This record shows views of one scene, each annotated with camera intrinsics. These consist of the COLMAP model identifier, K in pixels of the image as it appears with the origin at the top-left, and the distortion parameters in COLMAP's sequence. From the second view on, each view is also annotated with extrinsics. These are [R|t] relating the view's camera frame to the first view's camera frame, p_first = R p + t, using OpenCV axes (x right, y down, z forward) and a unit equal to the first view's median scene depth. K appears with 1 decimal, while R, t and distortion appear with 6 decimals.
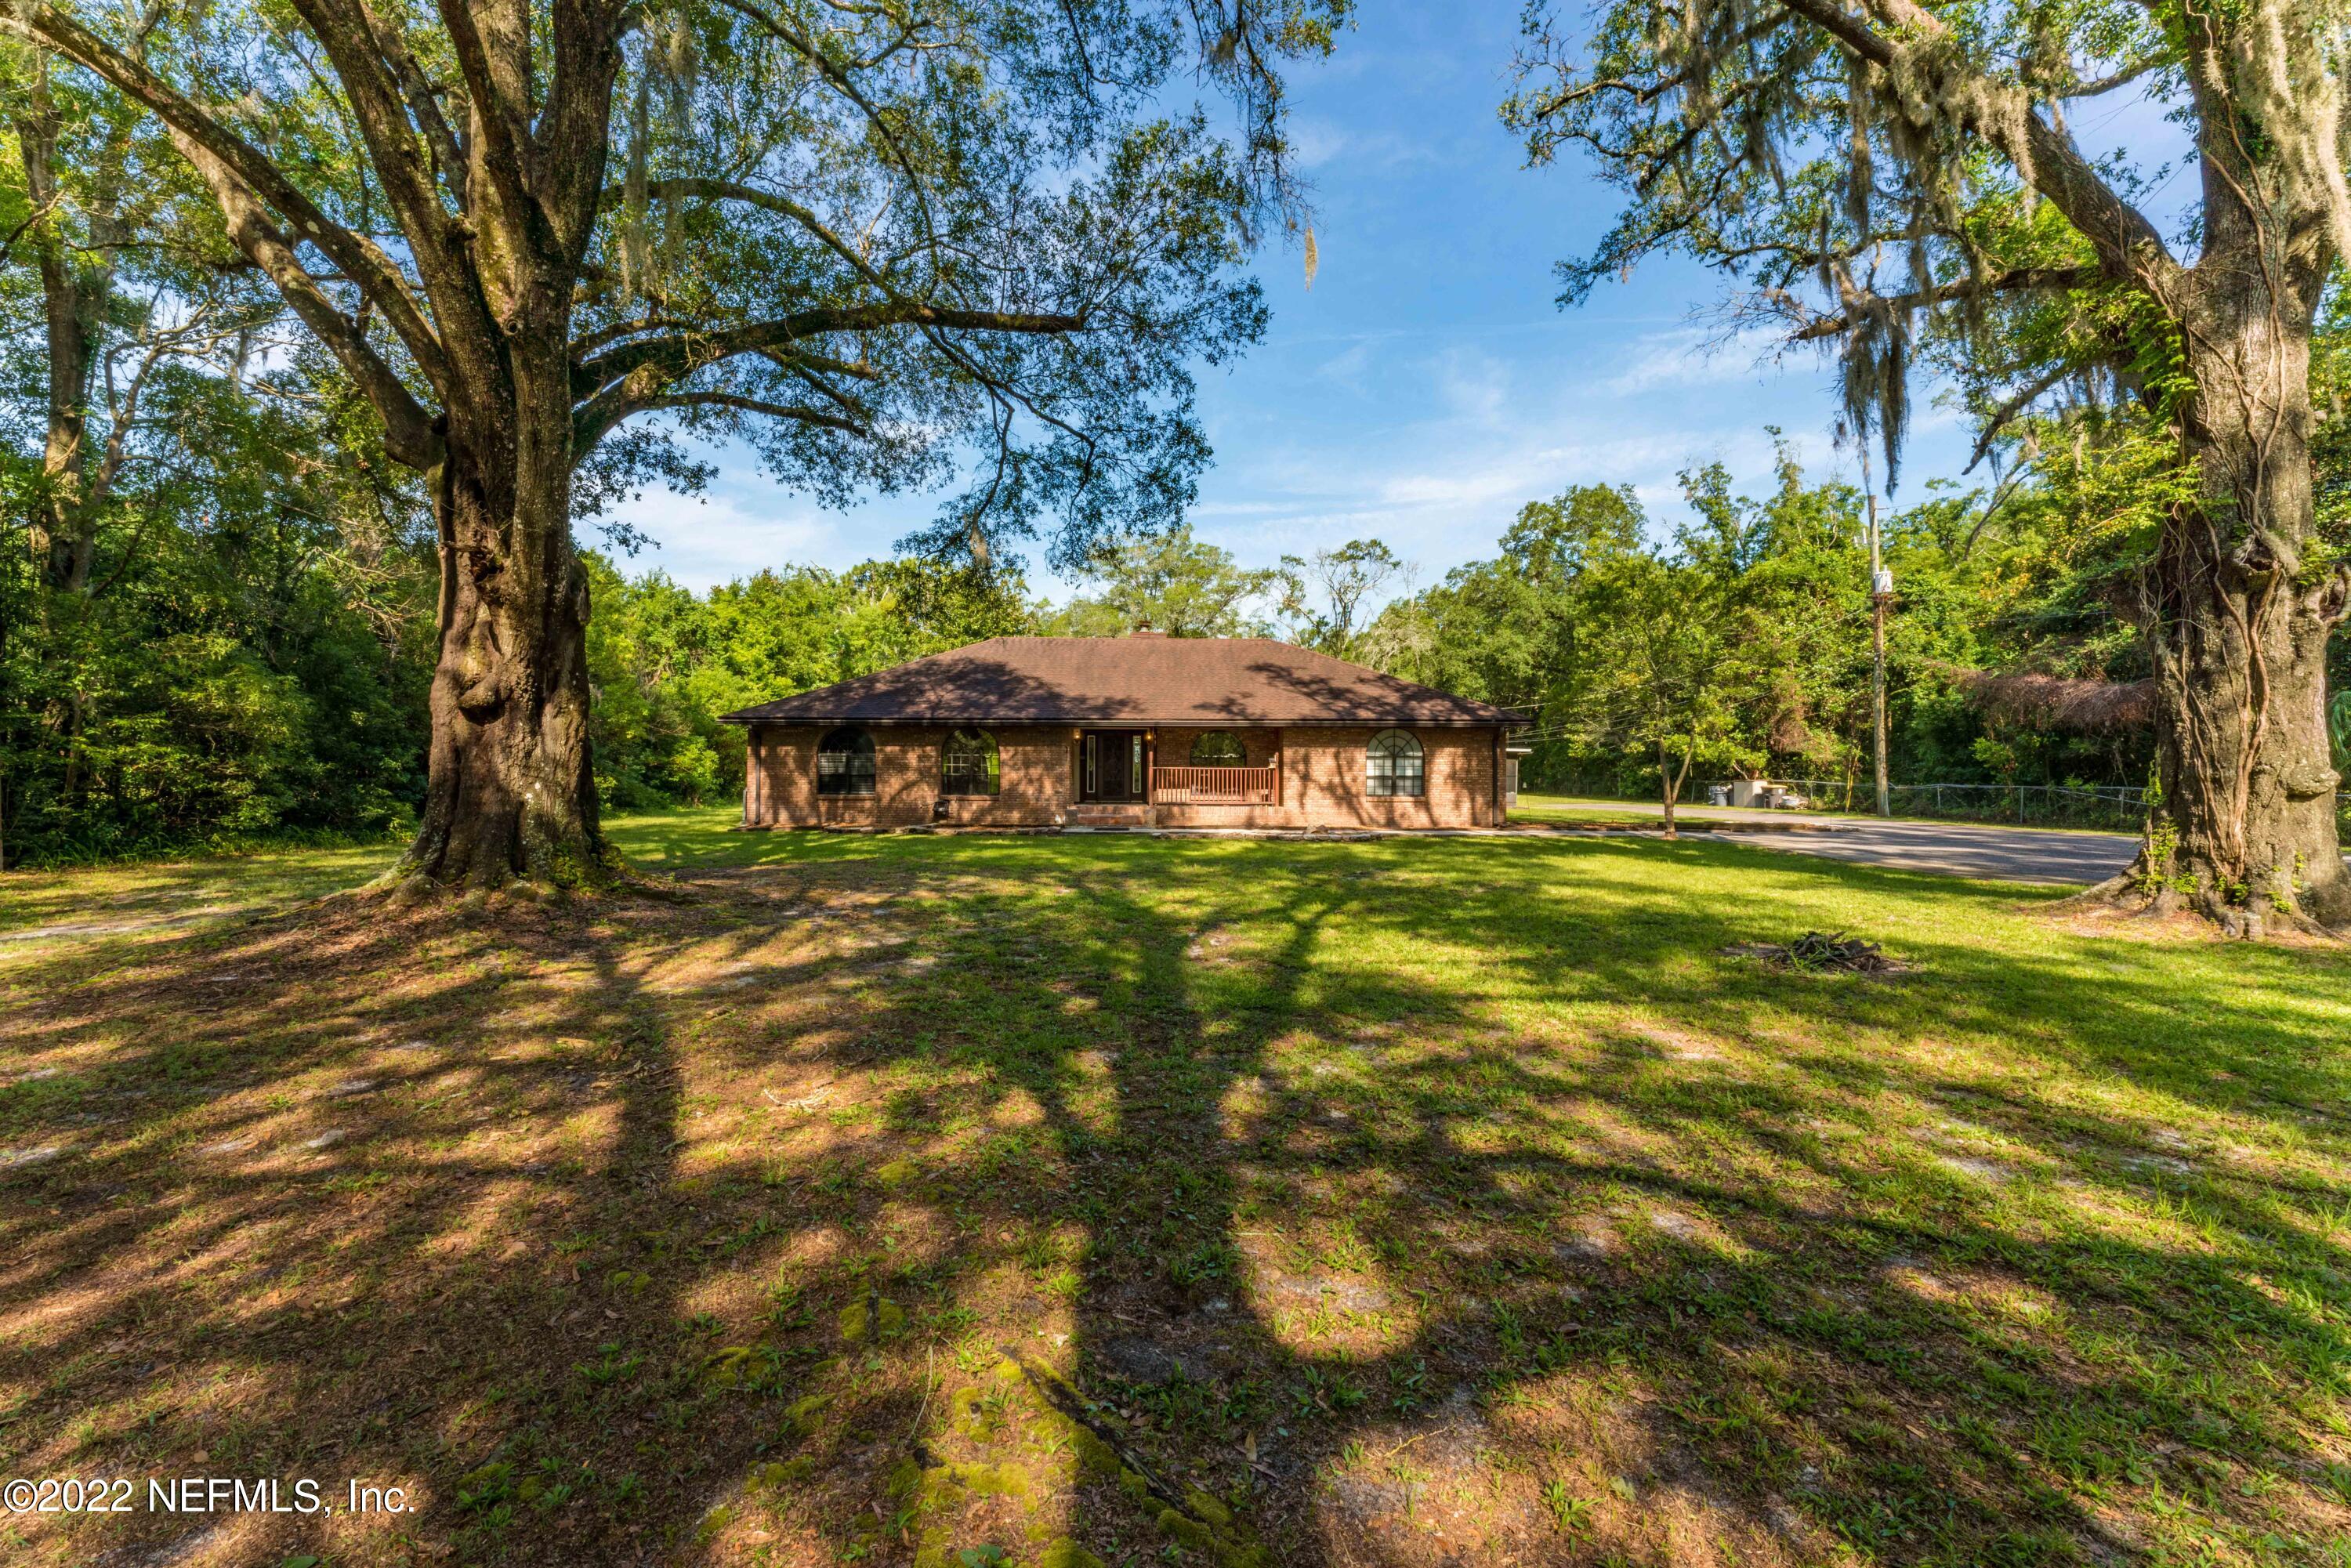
lens RADIAL K [[923.7, 0, 1166.6], [0, 923.7, 791.2], [0, 0, 1]] dist [0.000802, 0.000210]
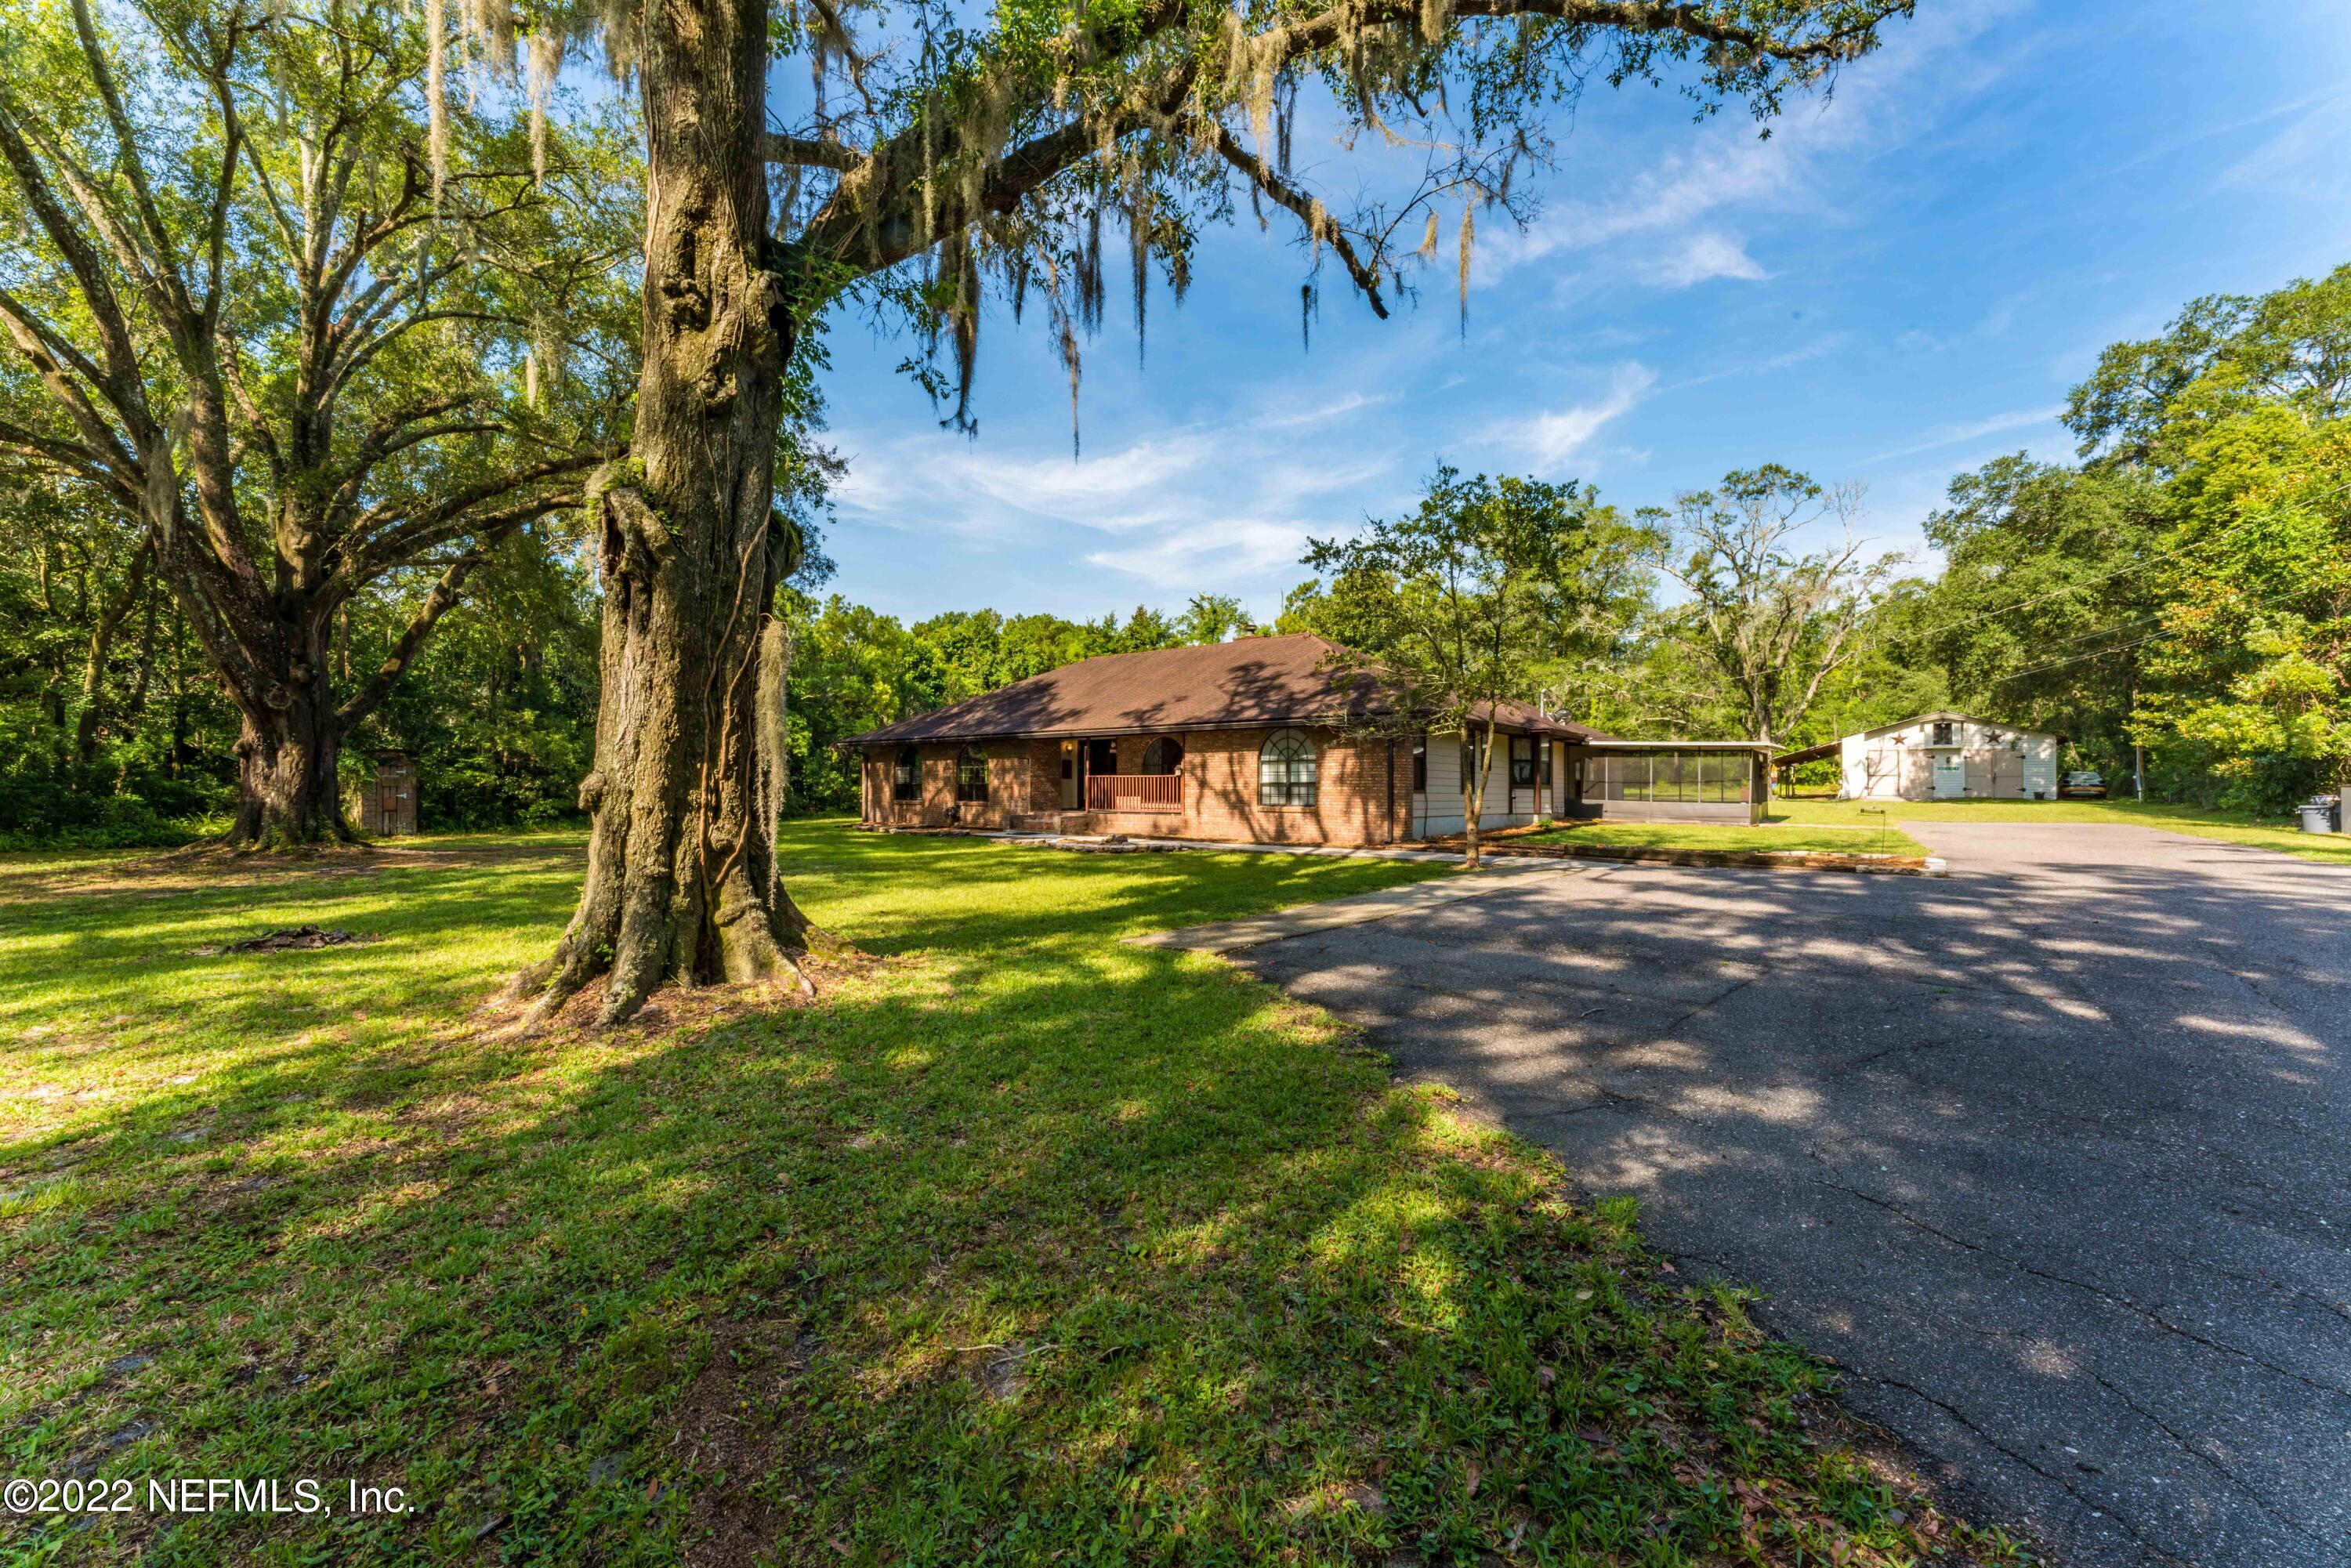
lens RADIAL K [[923.7, 0, 1169.9], [0, 923.7, 781.2], [0, 0, 1]] dist [0.000802, 0.000210]
pose [[0.774278, -0.005856, -0.632818, 0.725648], [-0.004021, 0.999891, -0.014173, -0.003650], [0.632833, 0.013519, 0.774171, 0.243241]]
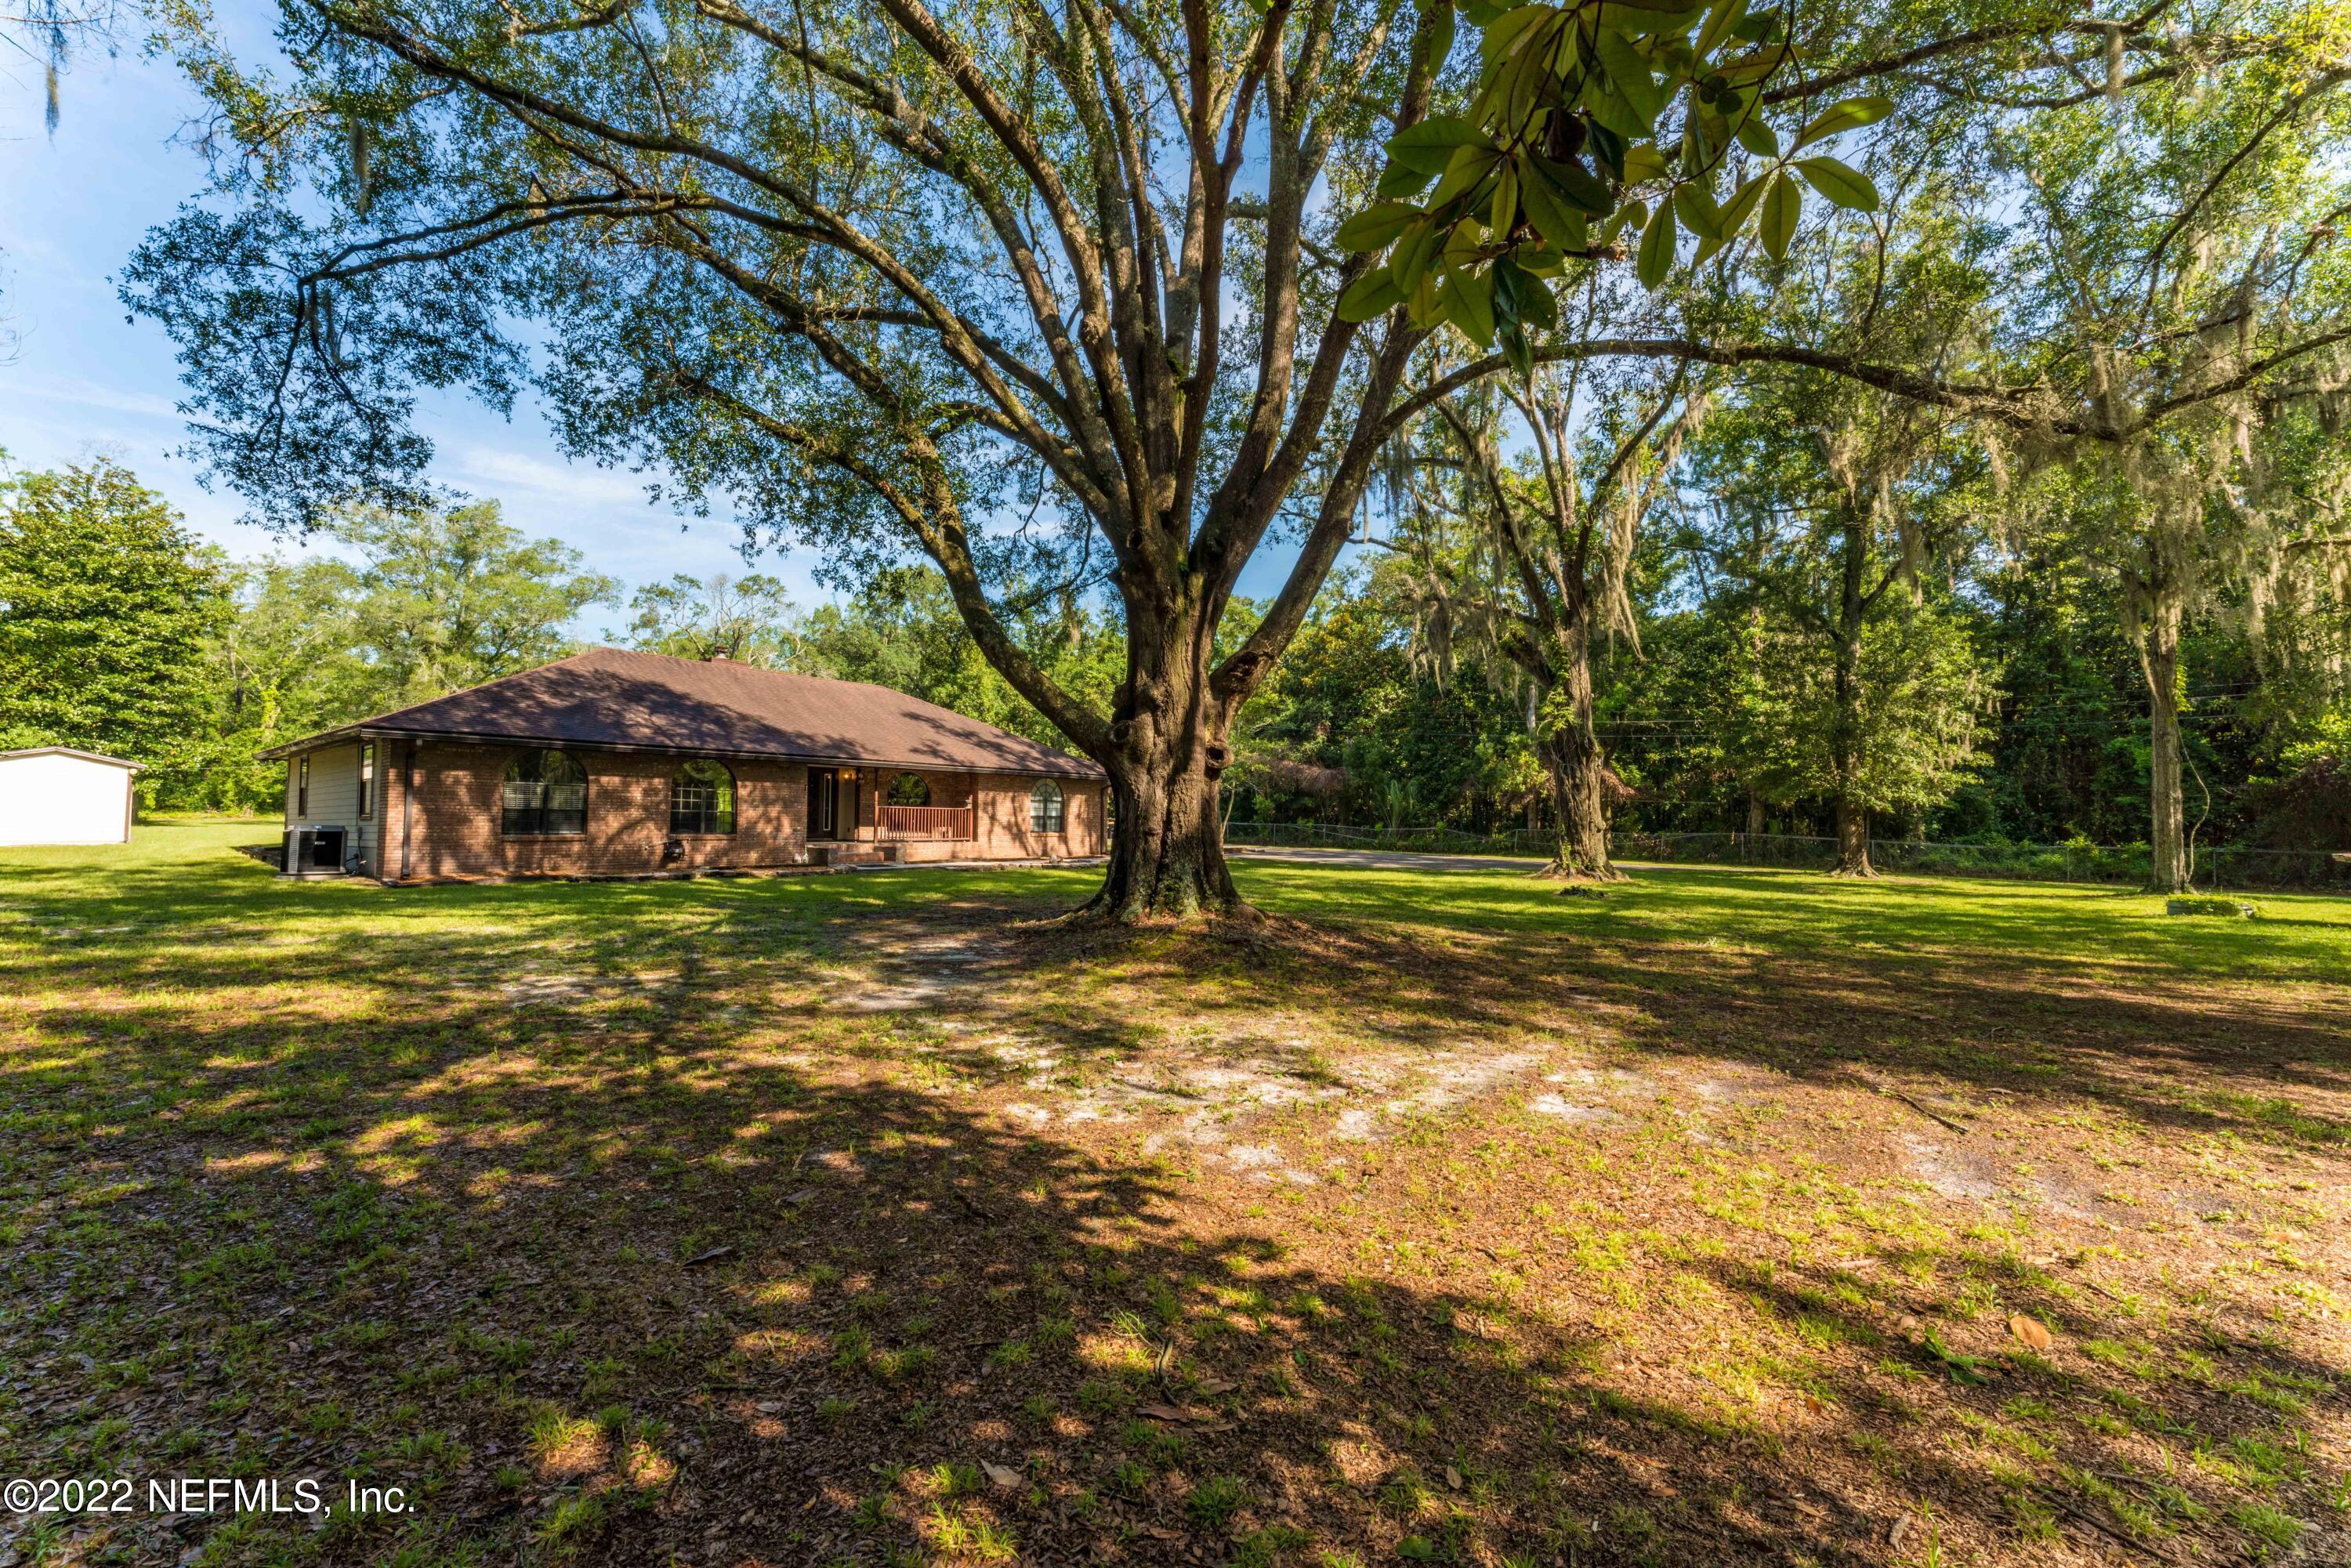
lens RADIAL K [[923.7, 0, 1178.1], [0, 923.7, 781.9], [0, 0, 1]] dist [0.000802, 0.000210]
pose [[0.626303, 0.036071, 0.778745, -0.618395], [0.001136, 0.998886, -0.047181, -0.004534], [-0.779579, 0.030434, 0.625564, 0.080248]]
